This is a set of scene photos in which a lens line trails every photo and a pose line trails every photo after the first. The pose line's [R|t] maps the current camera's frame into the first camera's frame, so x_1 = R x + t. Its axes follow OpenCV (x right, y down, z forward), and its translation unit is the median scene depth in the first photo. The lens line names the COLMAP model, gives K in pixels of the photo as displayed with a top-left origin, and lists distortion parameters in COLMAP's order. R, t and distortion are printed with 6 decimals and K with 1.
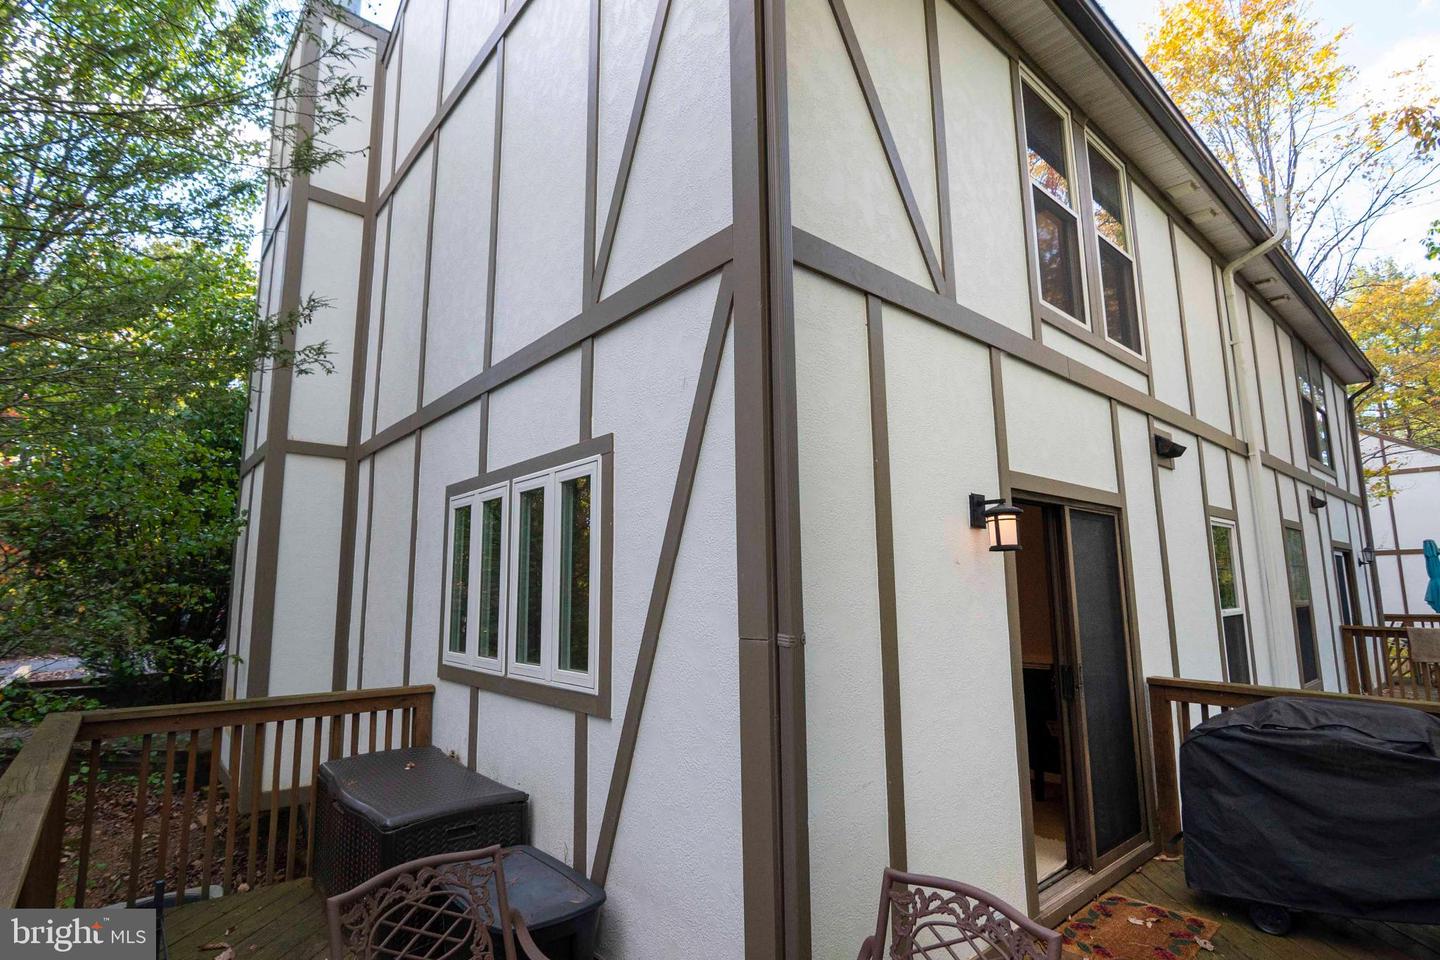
lens RADIAL K [[712.1, 0, 715.3], [0, 712.1, 485.4], [0, 0, 1]] dist [-0.032110, 0.012595]
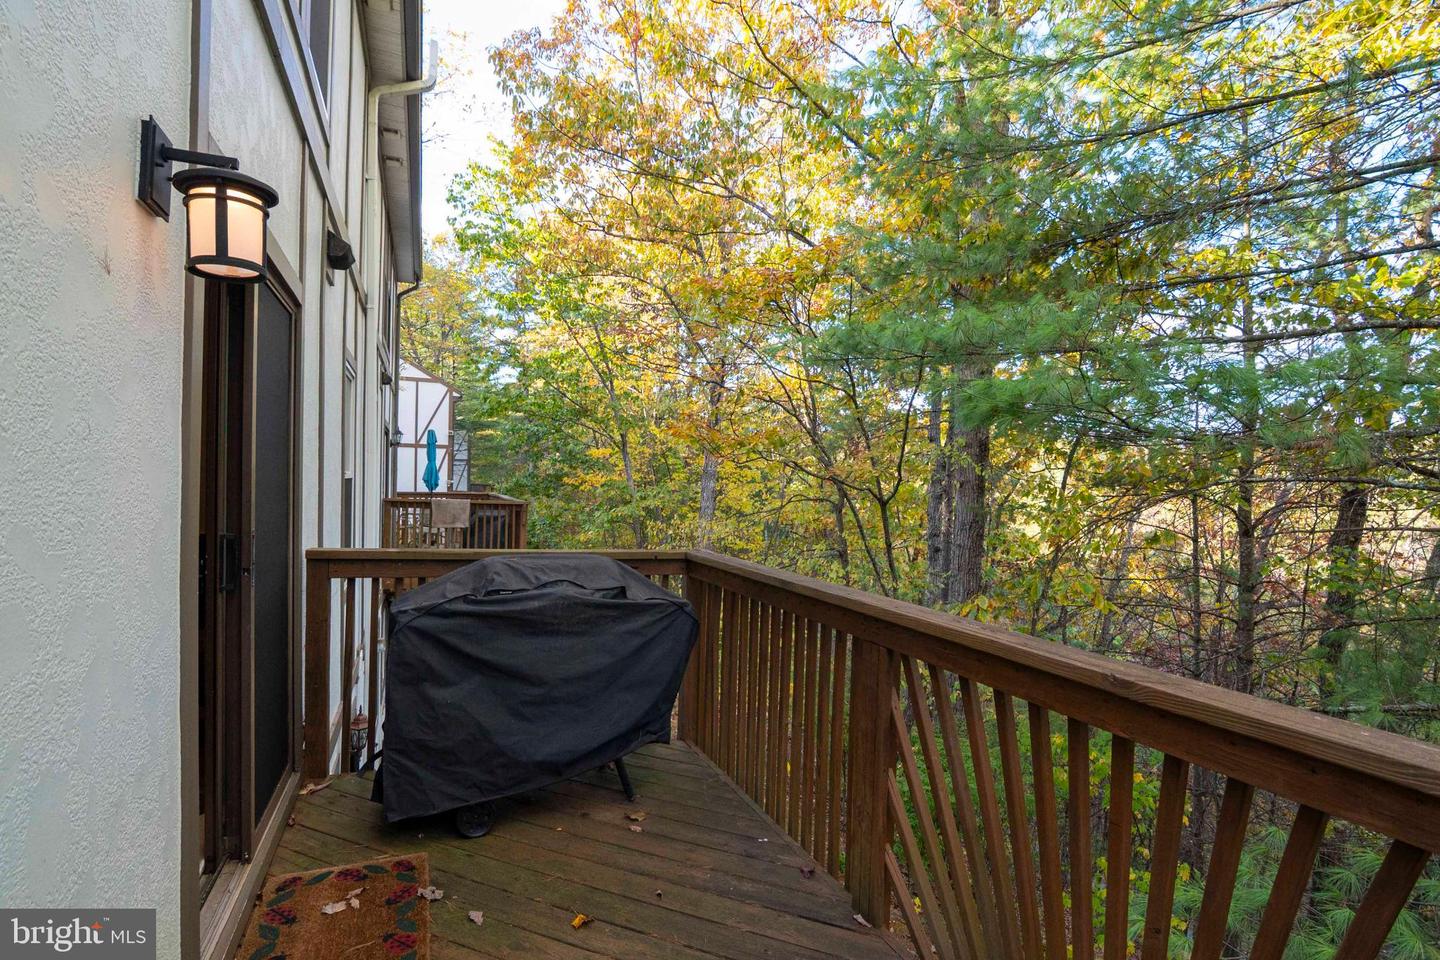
lens RADIAL K [[712.1, 0, 715.3], [0, 712.1, 485.4], [0, 0, 1]] dist [-0.032110, 0.012595]
pose [[0.315650, 0.009589, 0.948827, 0.083745], [-0.159264, 0.986298, 0.043015, 0.143695], [-0.935414, -0.164692, 0.312852, 0.518122]]
